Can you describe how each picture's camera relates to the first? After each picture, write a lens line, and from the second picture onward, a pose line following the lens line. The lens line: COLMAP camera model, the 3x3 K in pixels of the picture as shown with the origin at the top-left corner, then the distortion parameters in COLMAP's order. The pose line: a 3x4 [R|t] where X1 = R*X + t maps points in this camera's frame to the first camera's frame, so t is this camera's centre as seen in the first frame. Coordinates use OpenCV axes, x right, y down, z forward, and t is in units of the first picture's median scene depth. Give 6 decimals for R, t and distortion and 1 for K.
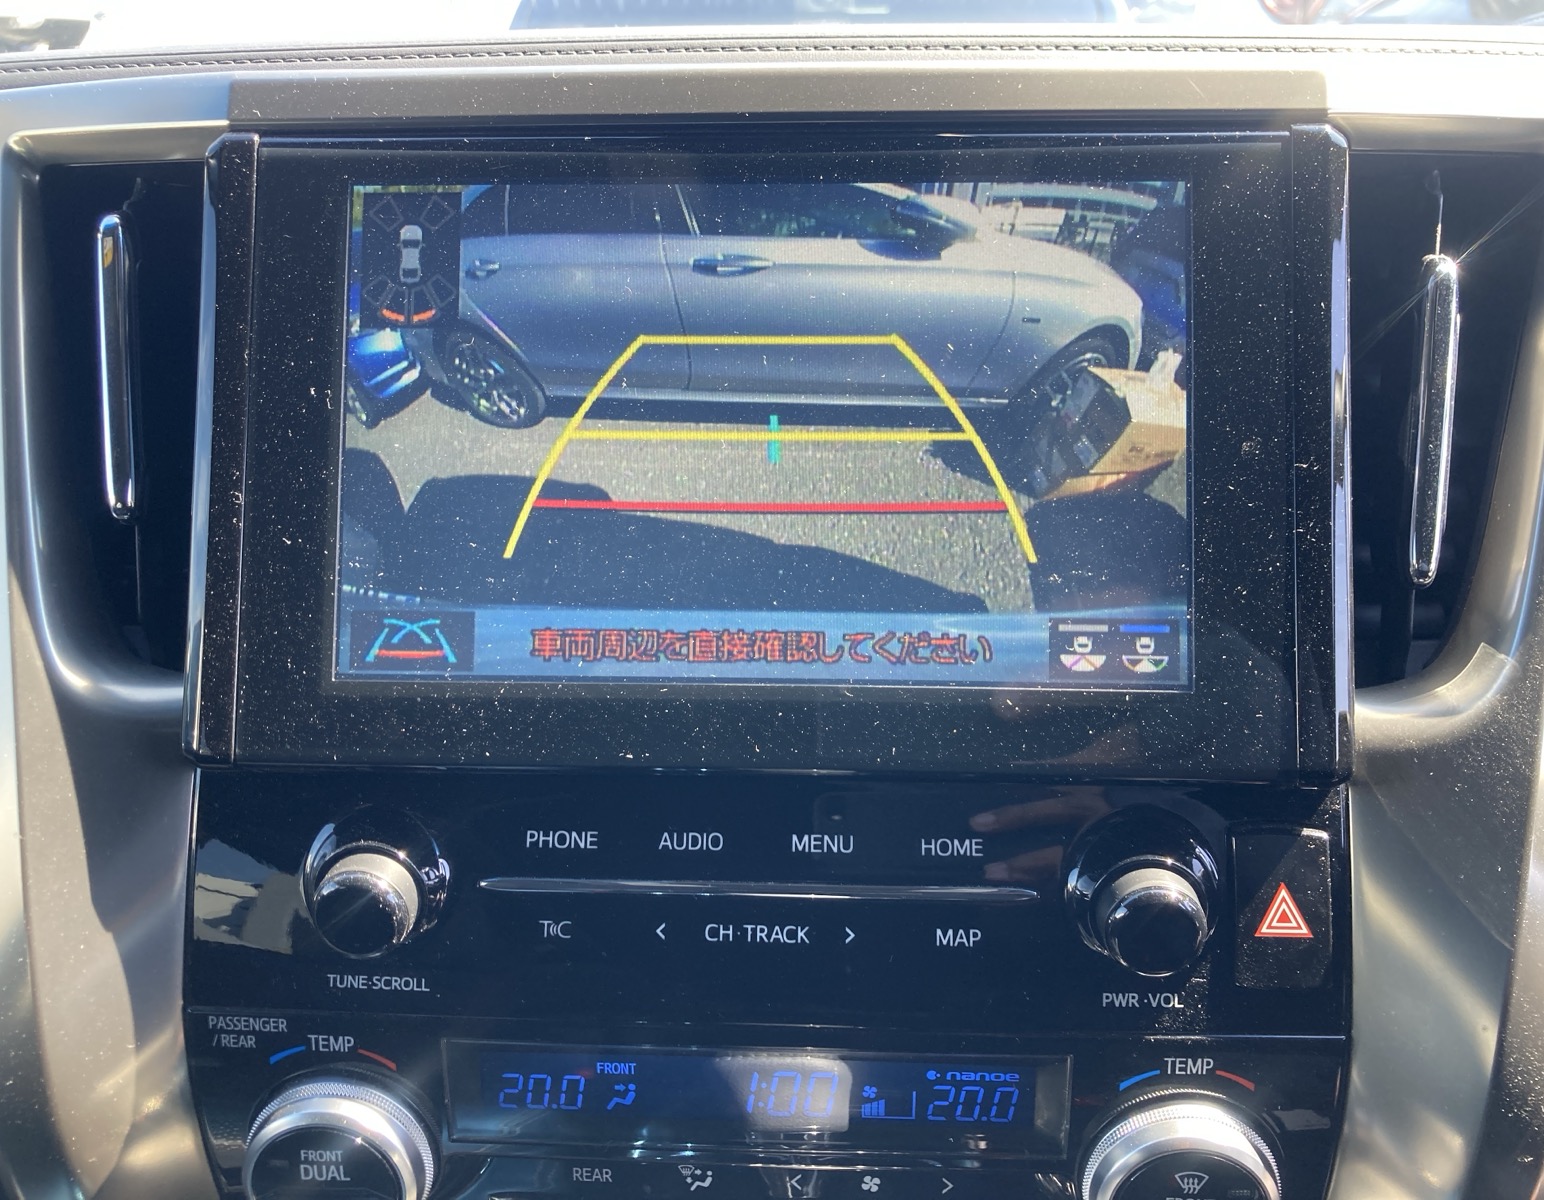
lens RADIAL K [[1356.2, 0, 799.3], [0, 1356.2, 568.5], [0, 0, 1]] dist [0.021887, -0.037461]
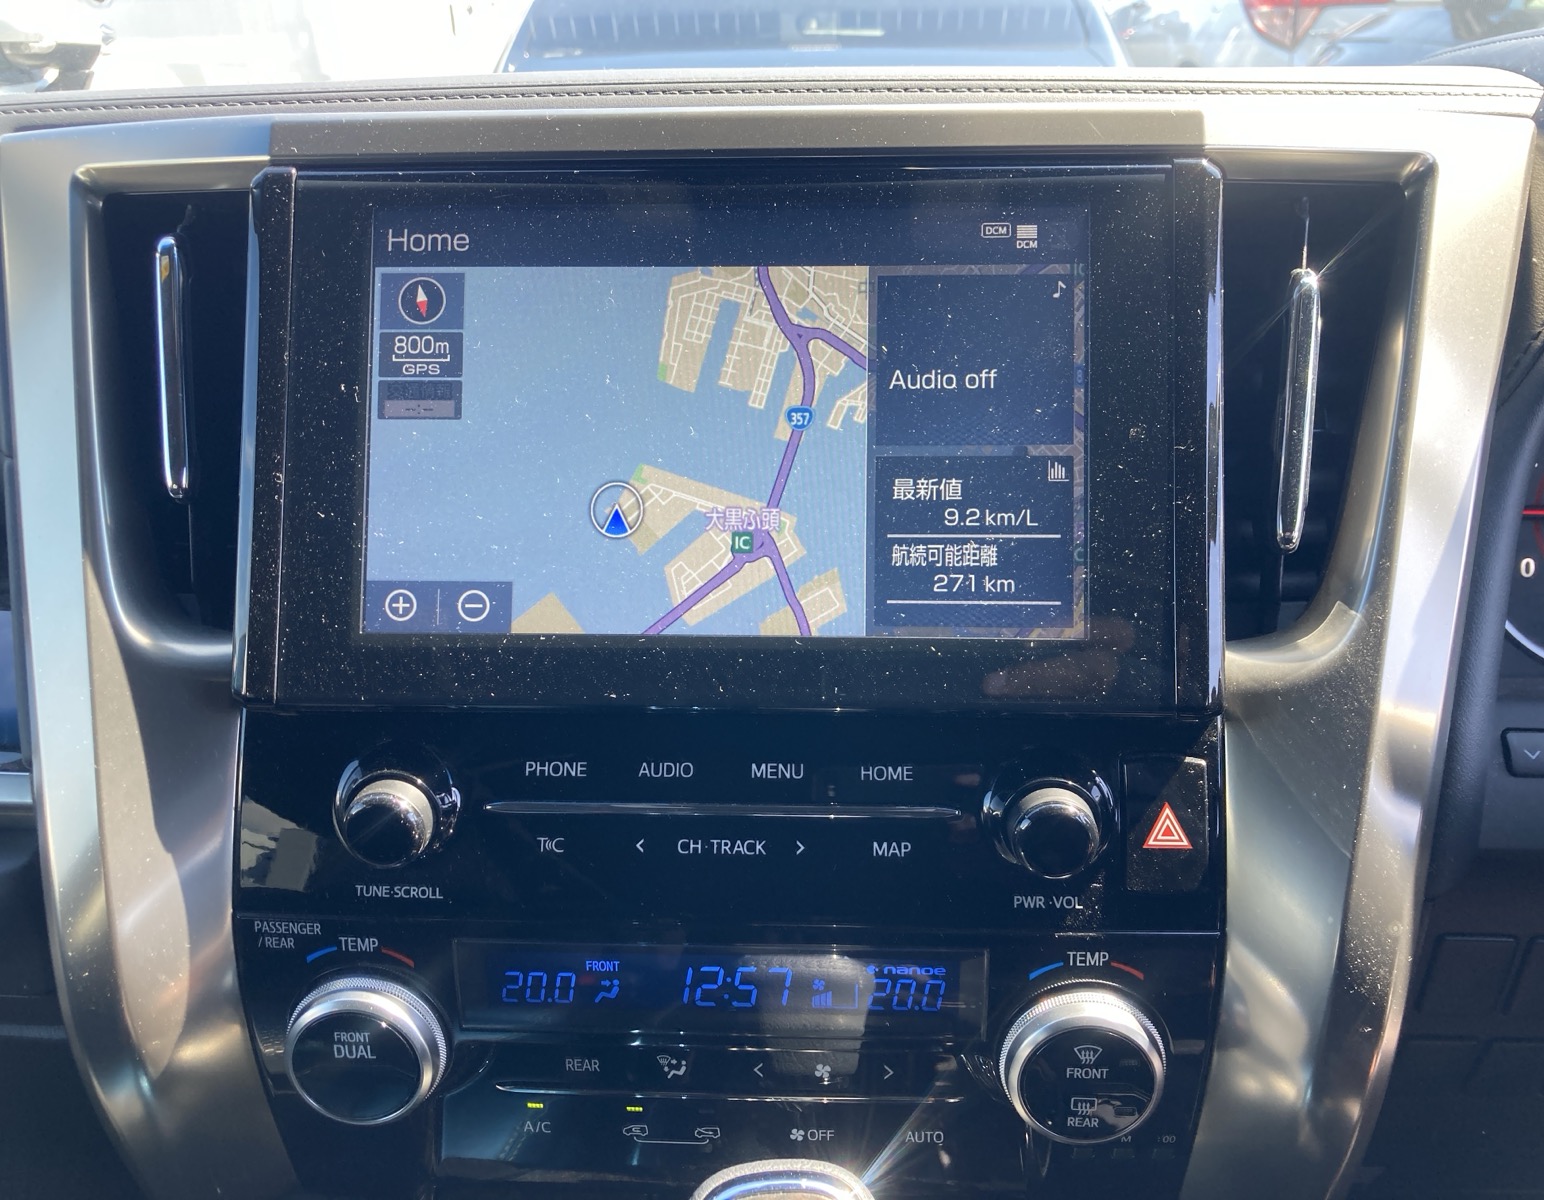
lens RADIAL K [[1356.2, 0, 798.5], [0, 1356.2, 585.2], [0, 0, 1]] dist [0.021887, -0.037461]
pose [[0.999998, -0.001563, -0.001048, 0.036778], [0.001563, 0.999999, 0.000015, 0.041373], [0.001048, -0.000016, 0.999999, -0.174296]]
